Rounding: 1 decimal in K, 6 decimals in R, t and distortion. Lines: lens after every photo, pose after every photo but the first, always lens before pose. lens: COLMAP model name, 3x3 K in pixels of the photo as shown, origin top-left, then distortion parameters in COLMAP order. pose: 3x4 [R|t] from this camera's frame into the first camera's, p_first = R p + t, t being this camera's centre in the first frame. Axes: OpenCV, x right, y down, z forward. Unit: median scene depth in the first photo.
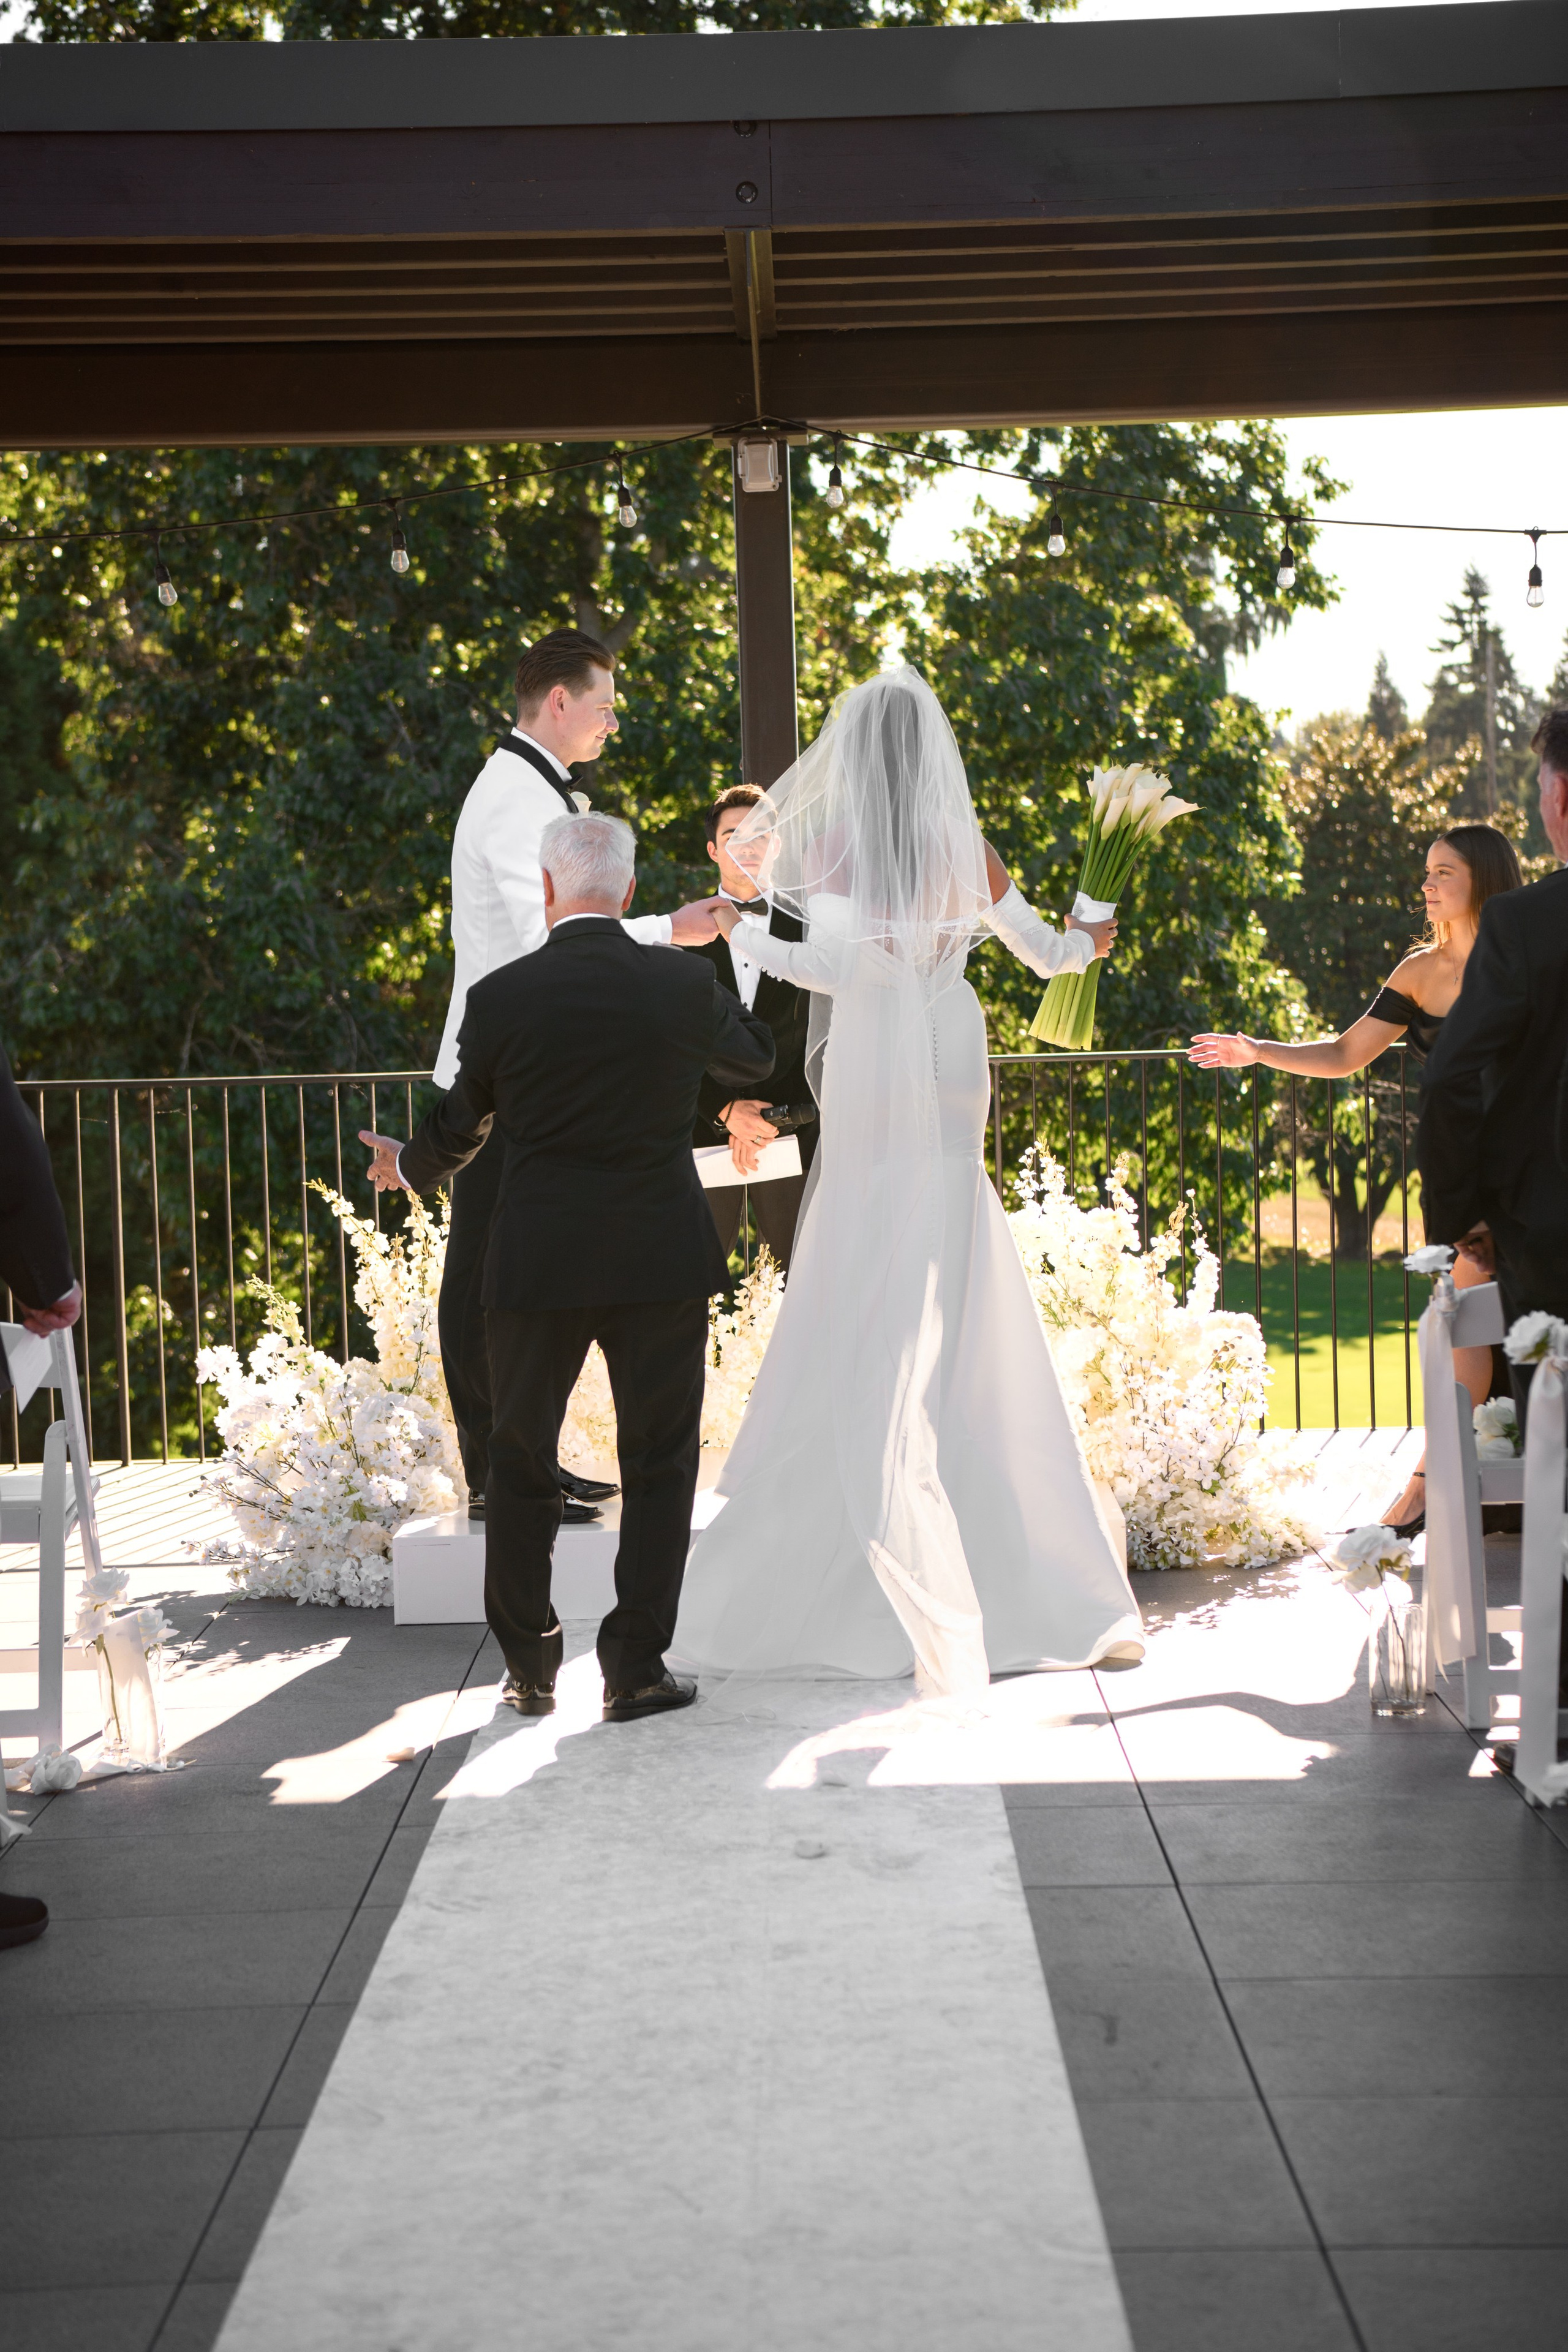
lens RADIAL K [[4540.5, 0, 781.8], [0, 4540.5, 1180.0], [0, 0, 1]] dist [0.319705, 0.268427]
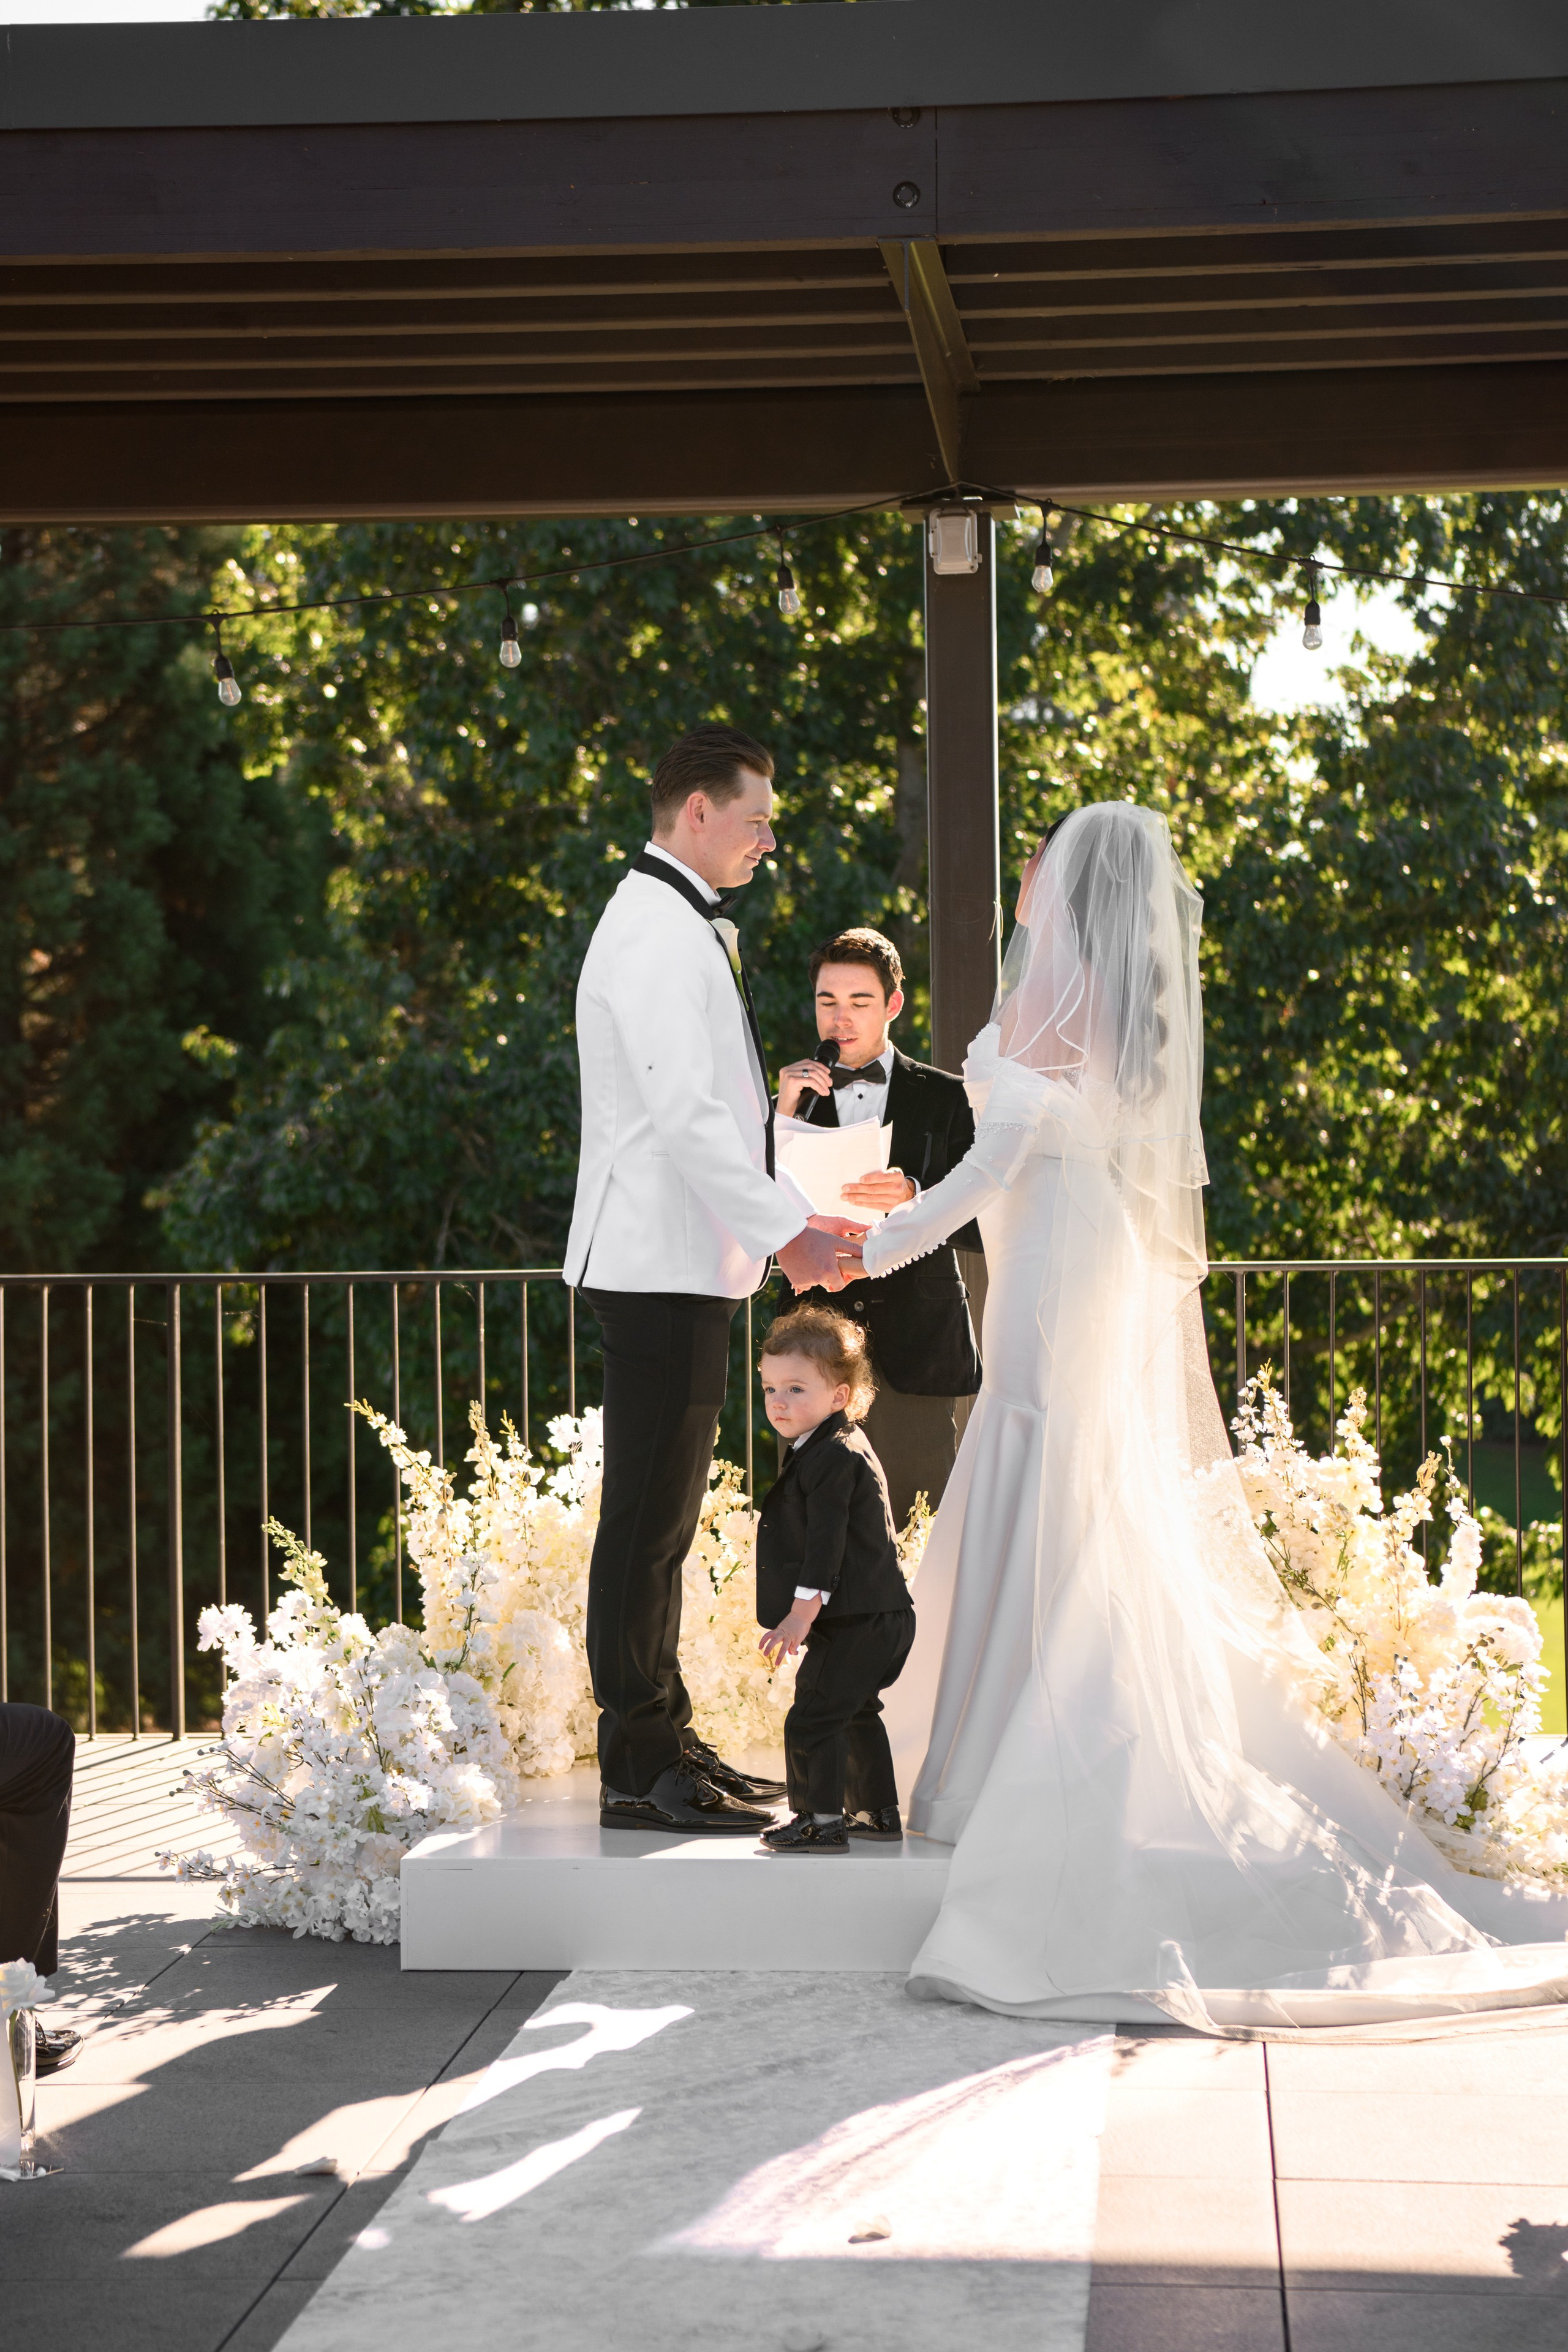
lens RADIAL K [[4995.9, 0, 730.9], [0, 4995.9, 1179.9], [0, 0, 1]] dist [0.348038, 0.171930]
pose [[0.996148, 0.015647, -0.086281, 0.009185], [-0.019274, 0.998958, -0.041364, -0.000842], [0.085544, 0.042868, 0.995412, 0.026426]]
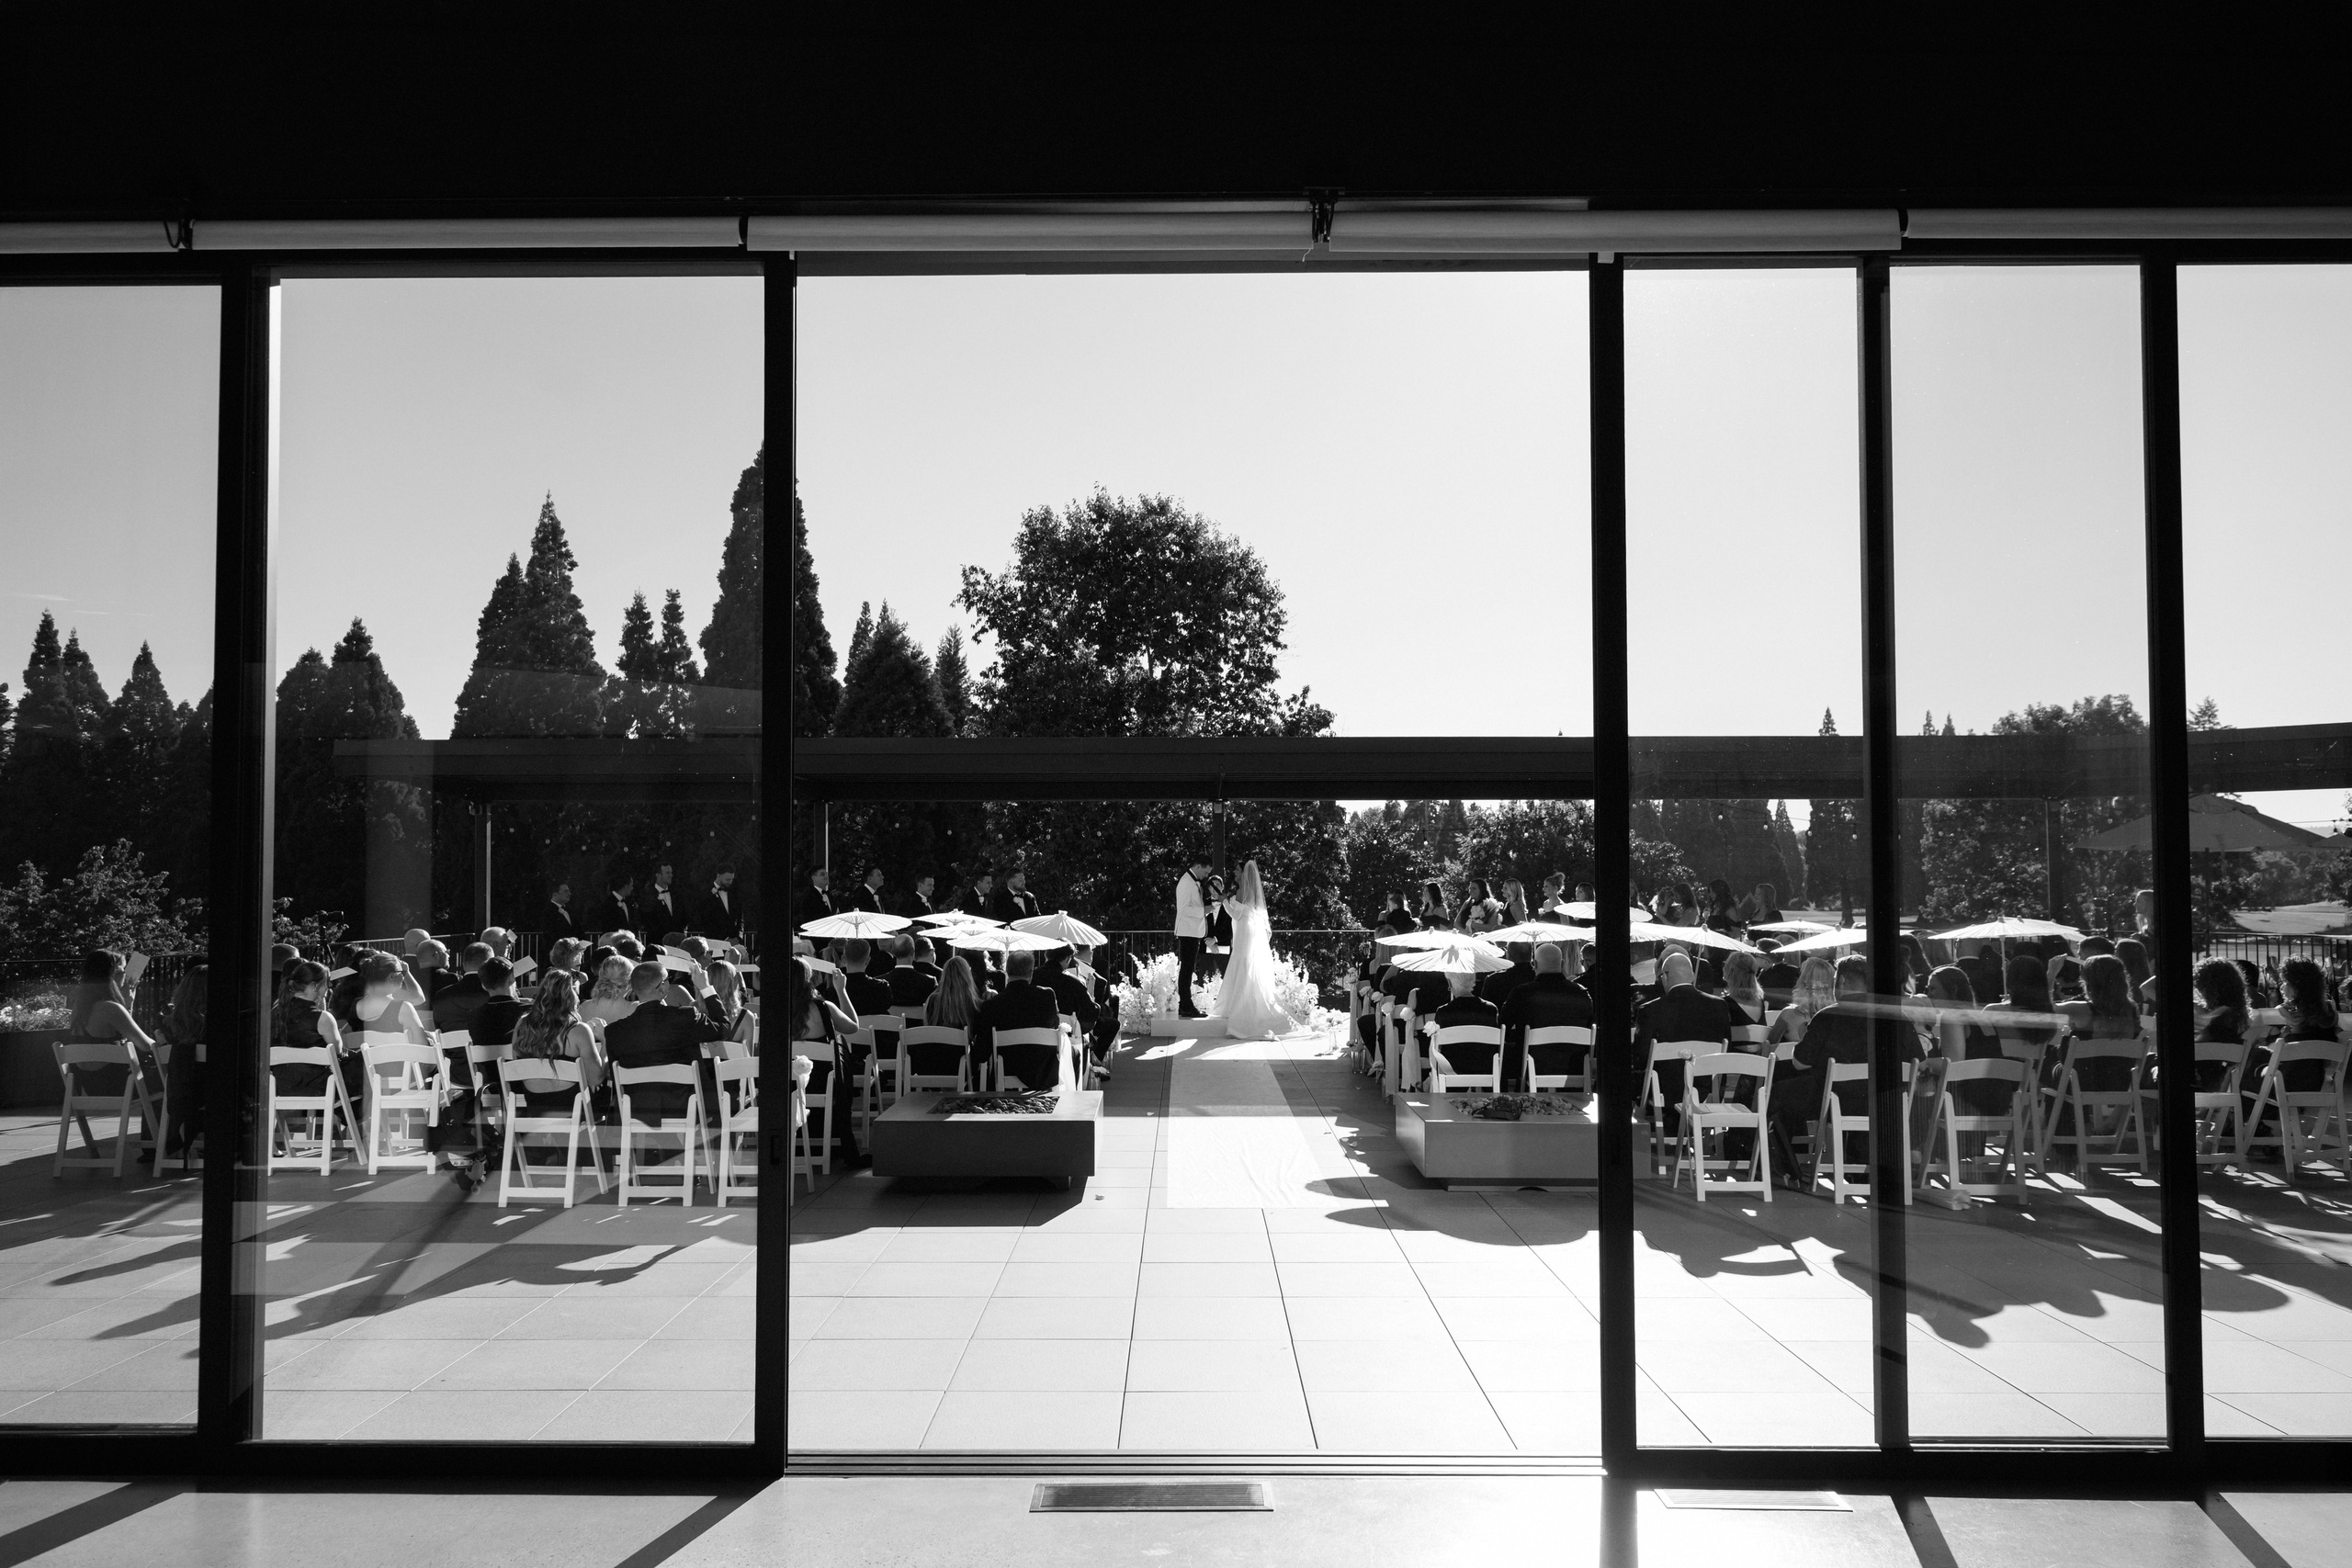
lens RADIAL K [[1568.2, 0, 1190.1], [0, 1568.2, 831.8], [0, 0, 1]] dist [-0.001896, -0.000807]
pose [[0.999676, 0.025215, 0.003556, -0.010472], [-0.024823, 0.996082, -0.084875, 0.002805], [-0.005682, 0.084759, 0.996385, -0.169921]]
